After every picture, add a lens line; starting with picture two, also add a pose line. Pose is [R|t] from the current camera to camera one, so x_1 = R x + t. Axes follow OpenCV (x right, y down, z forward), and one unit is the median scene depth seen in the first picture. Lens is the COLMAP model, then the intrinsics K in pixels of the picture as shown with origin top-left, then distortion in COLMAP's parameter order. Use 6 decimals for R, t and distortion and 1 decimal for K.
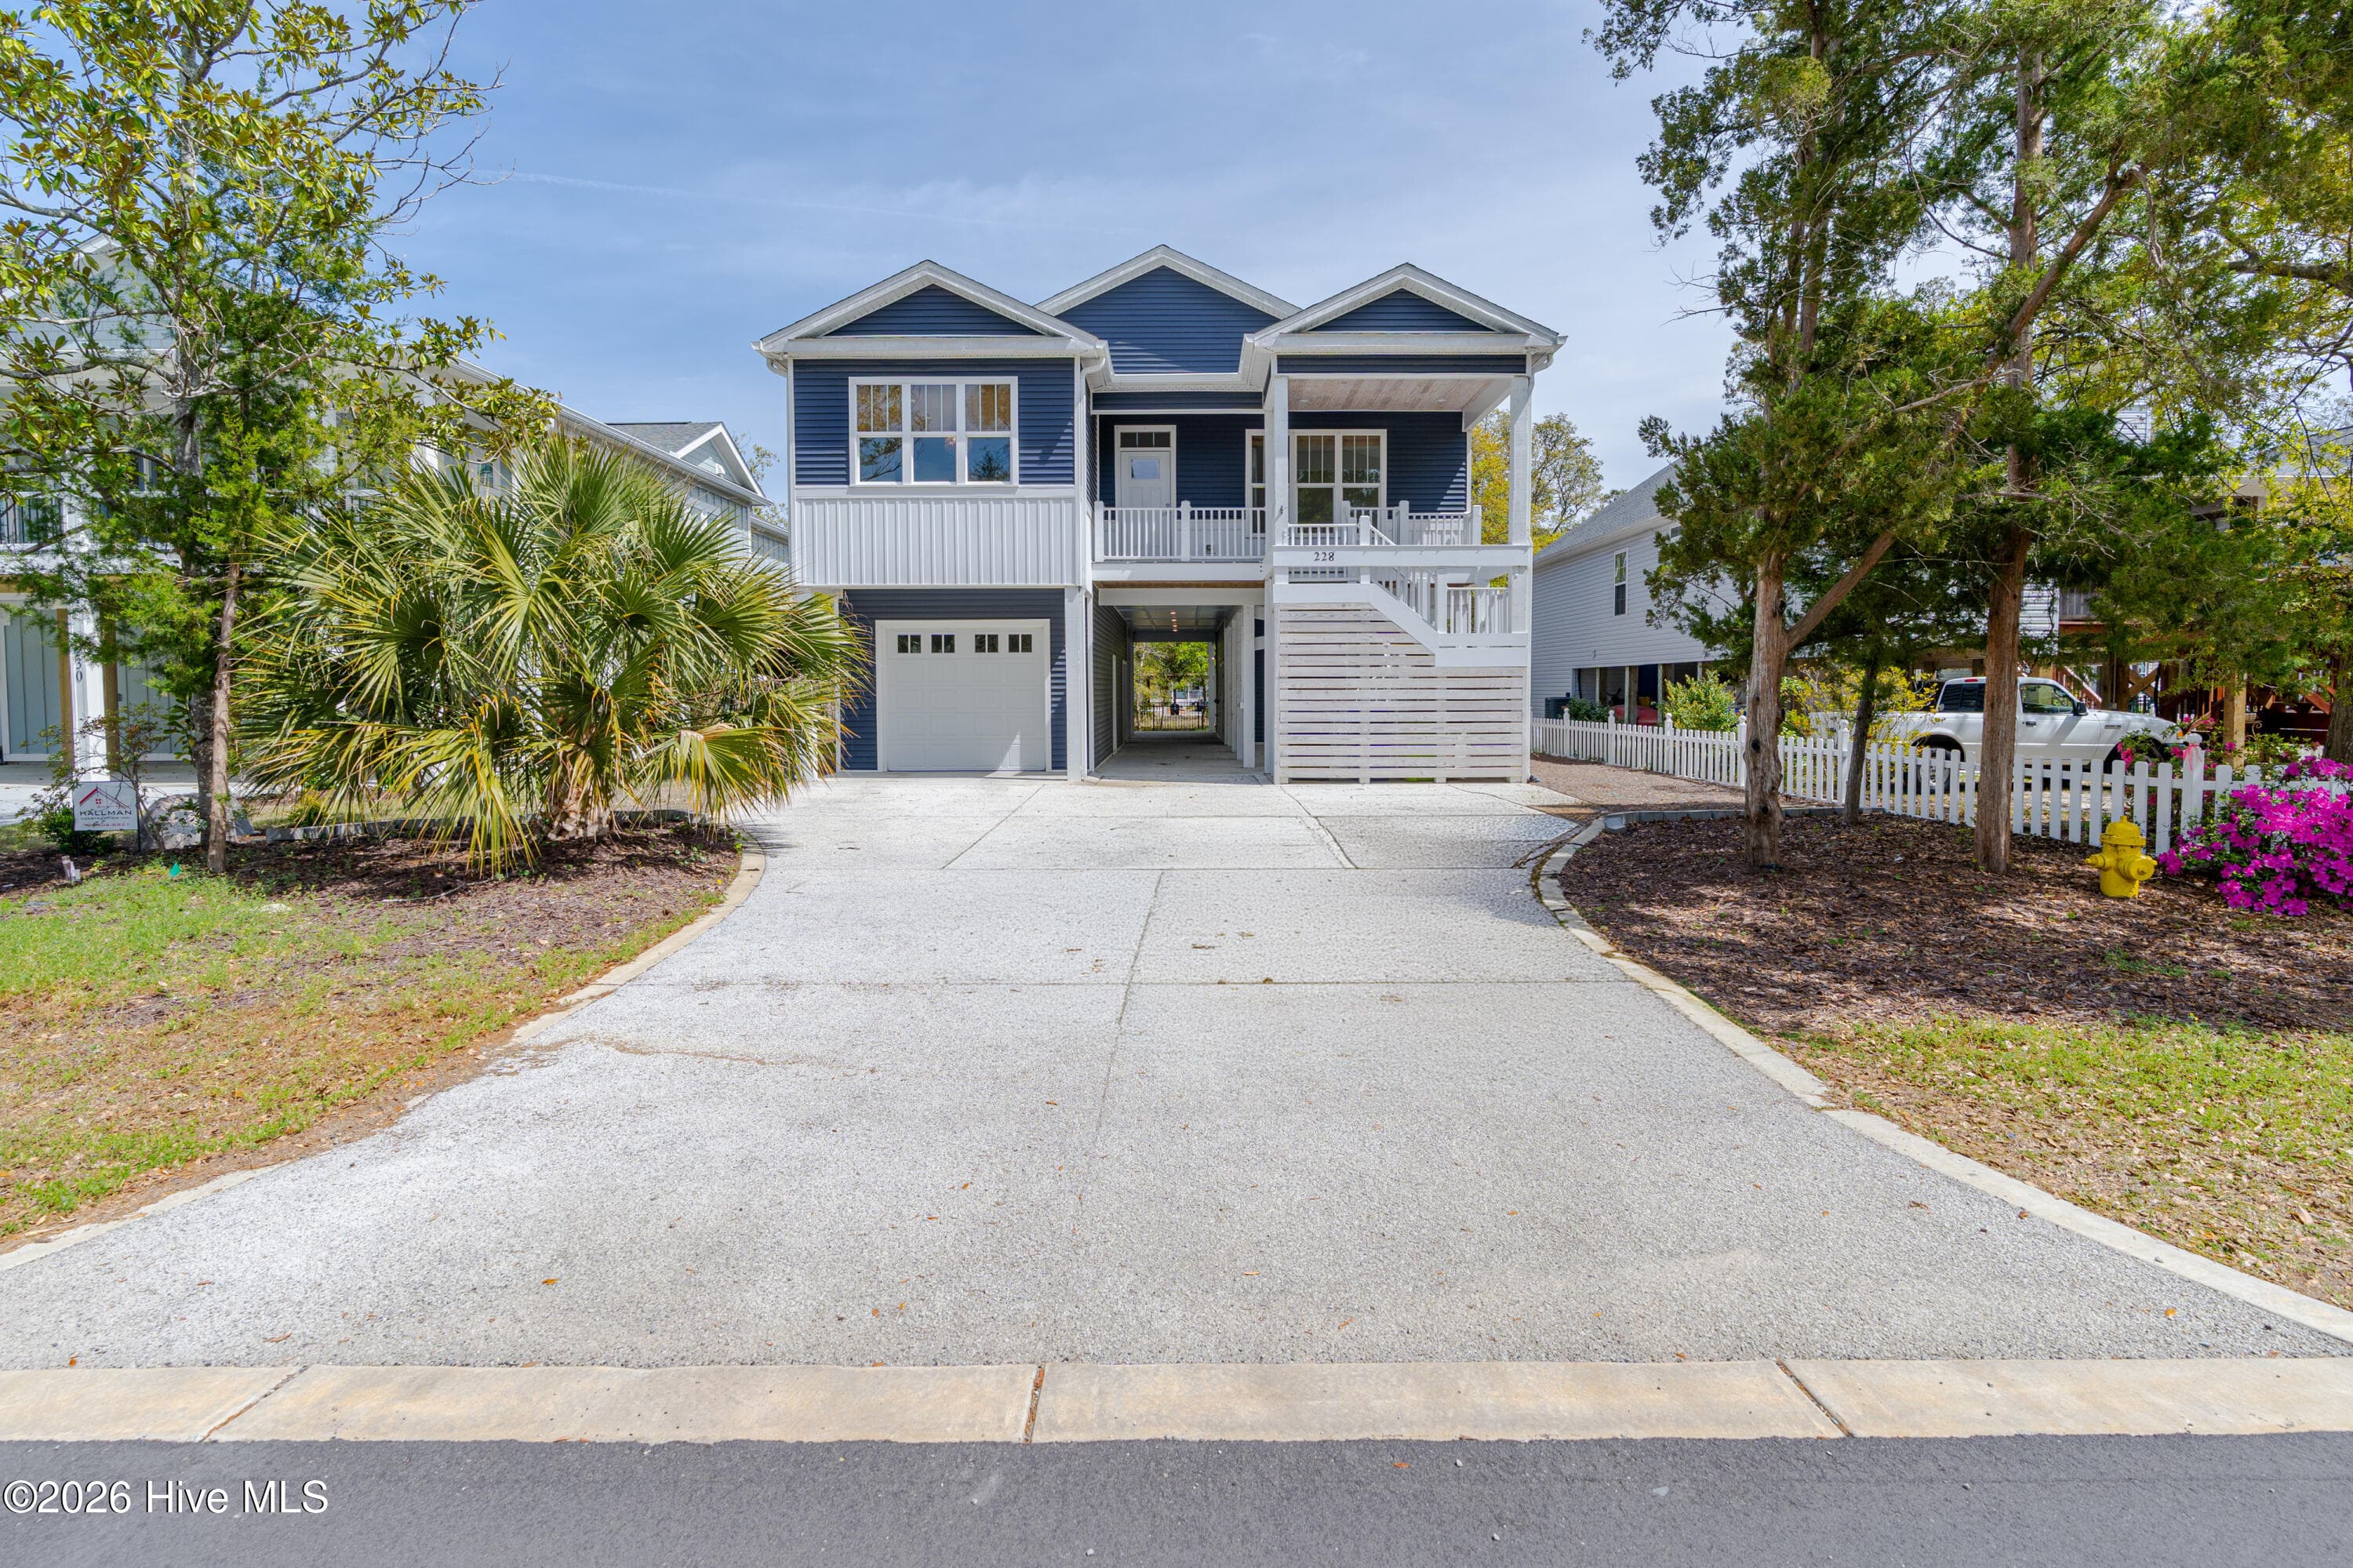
lens RADIAL K [[1045.3, 0, 1180.9], [0, 1045.3, 732.6], [0, 0, 1]] dist [-0.001963, -0.000246]
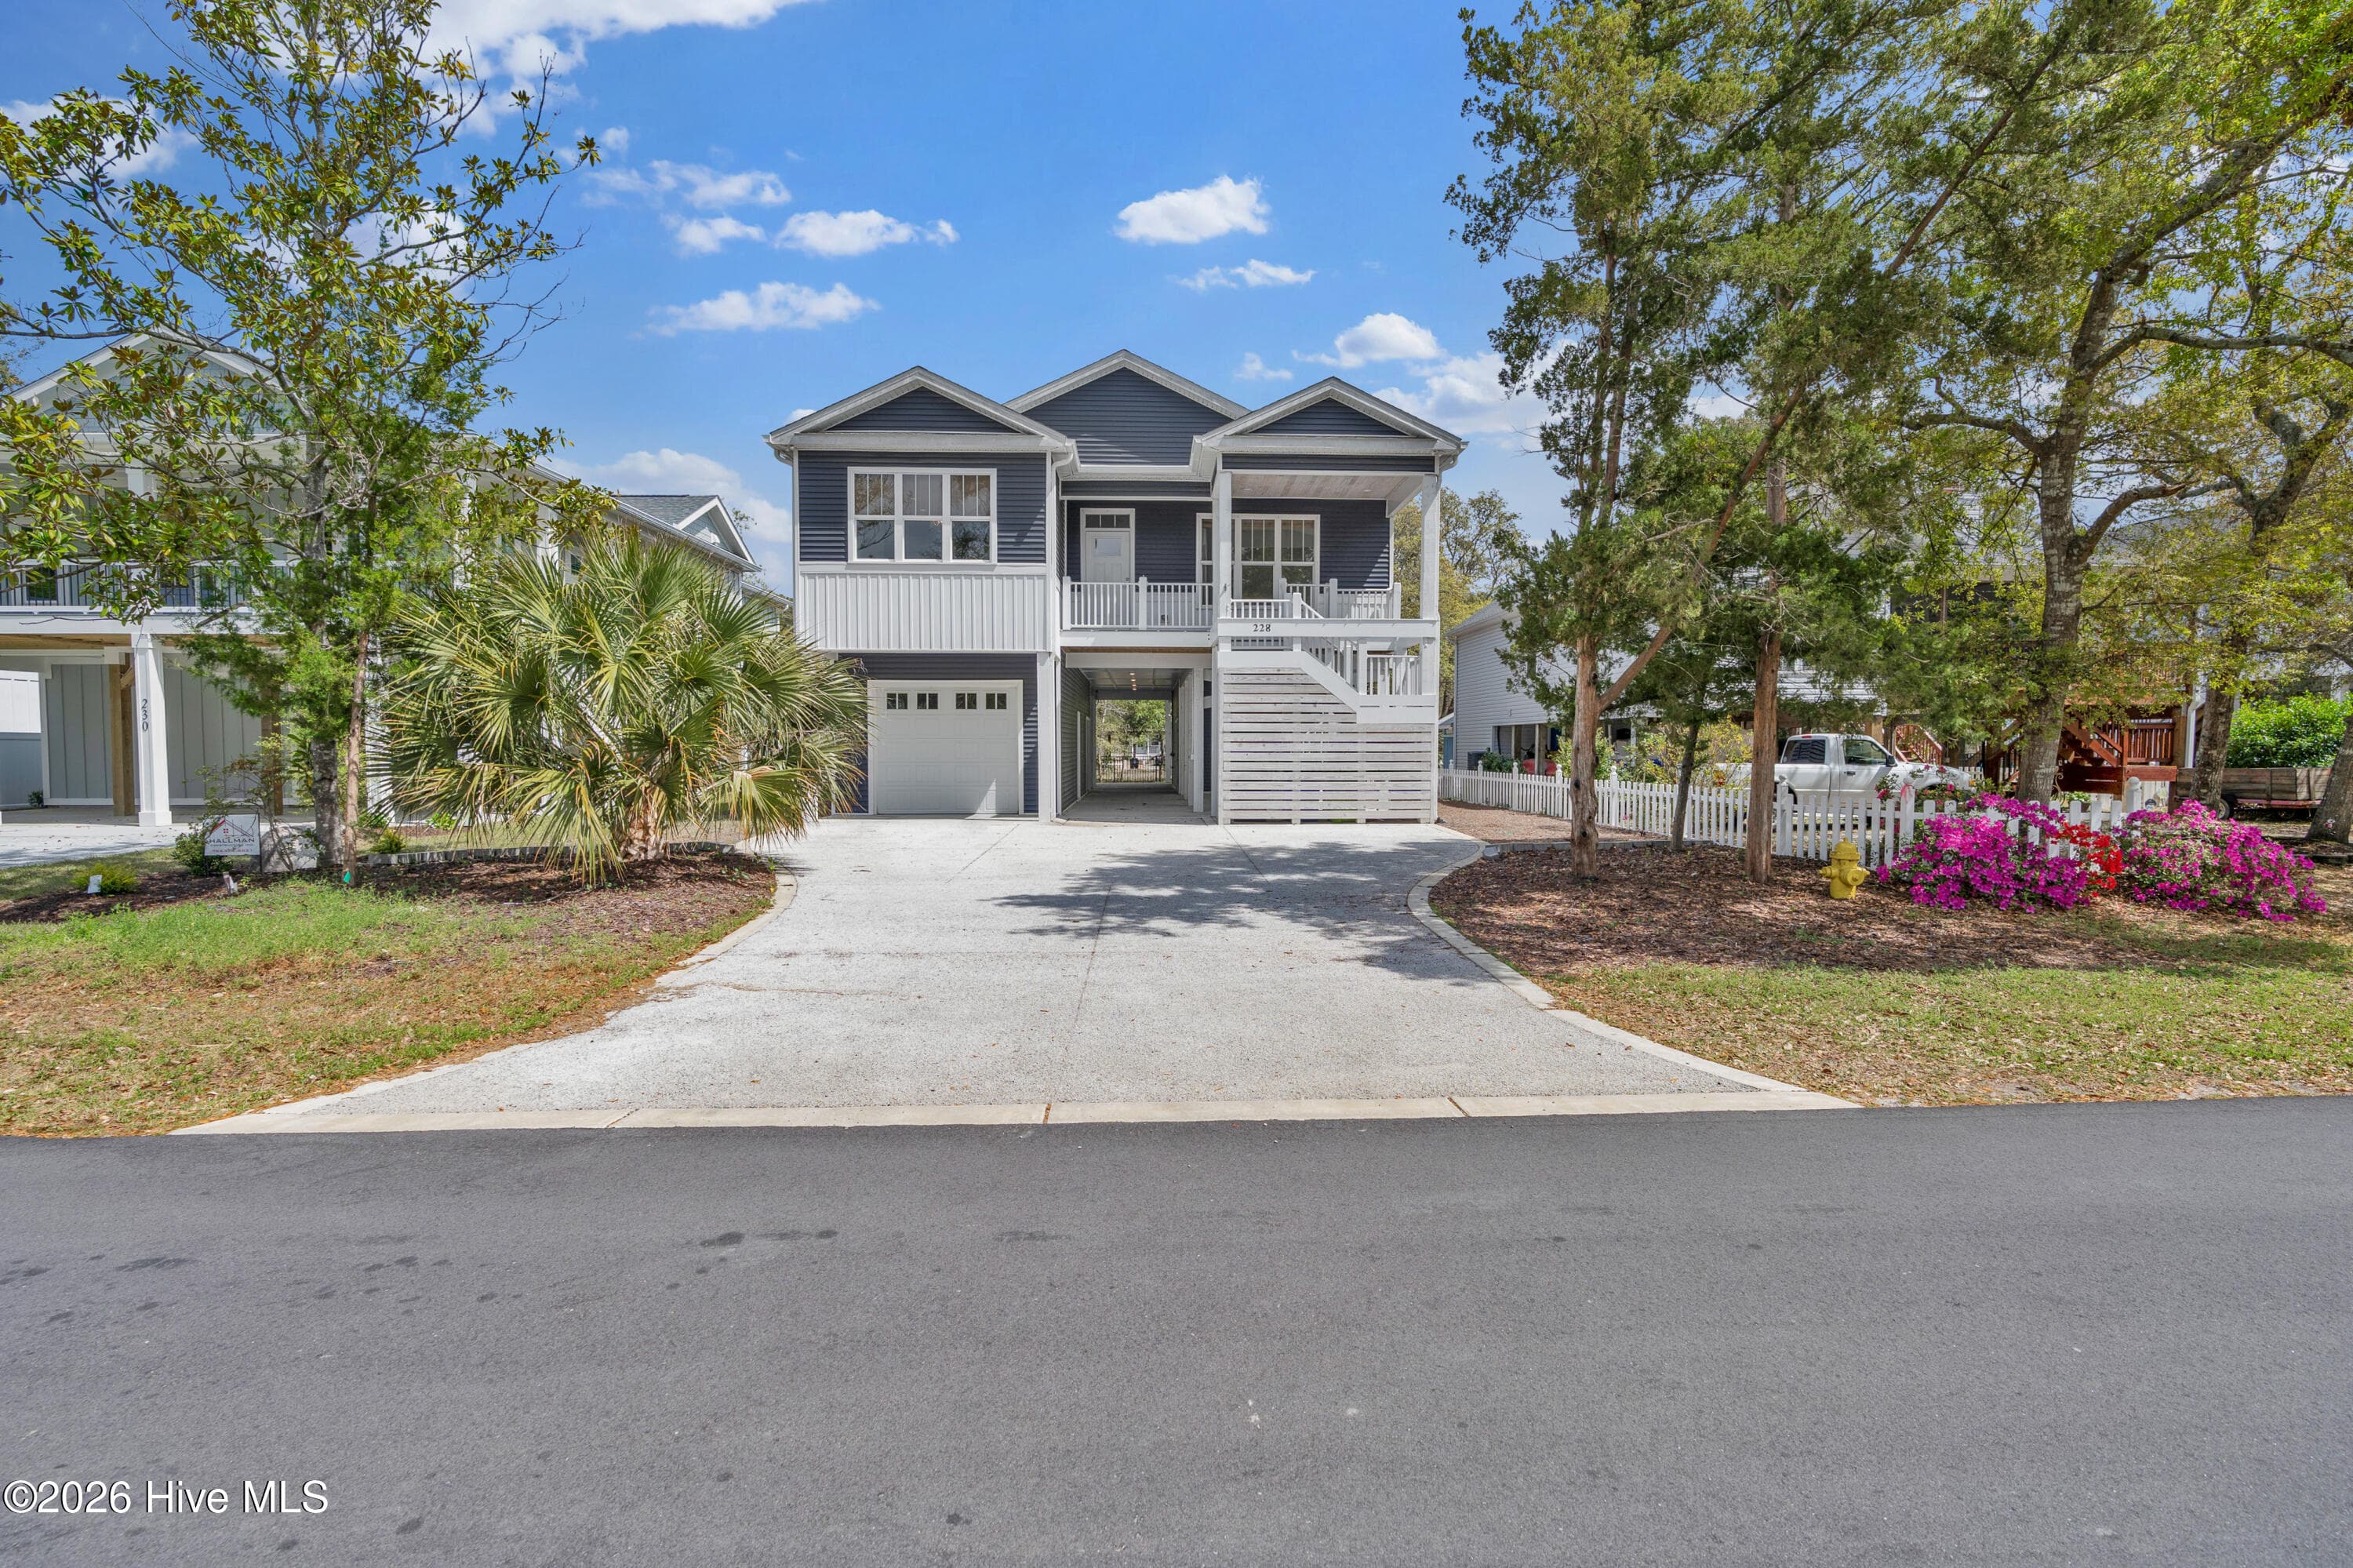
lens RADIAL K [[1076.3, 0, 1178.0], [0, 1076.3, 796.1], [0, 0, 1]] dist [-0.003465, -0.000386]
pose [[0.999470, 0.002799, 0.032429, 0.006084], [-0.002950, 0.999985, 0.004629, 0.012843], [-0.032415, -0.004722, 0.999463, -0.189285]]
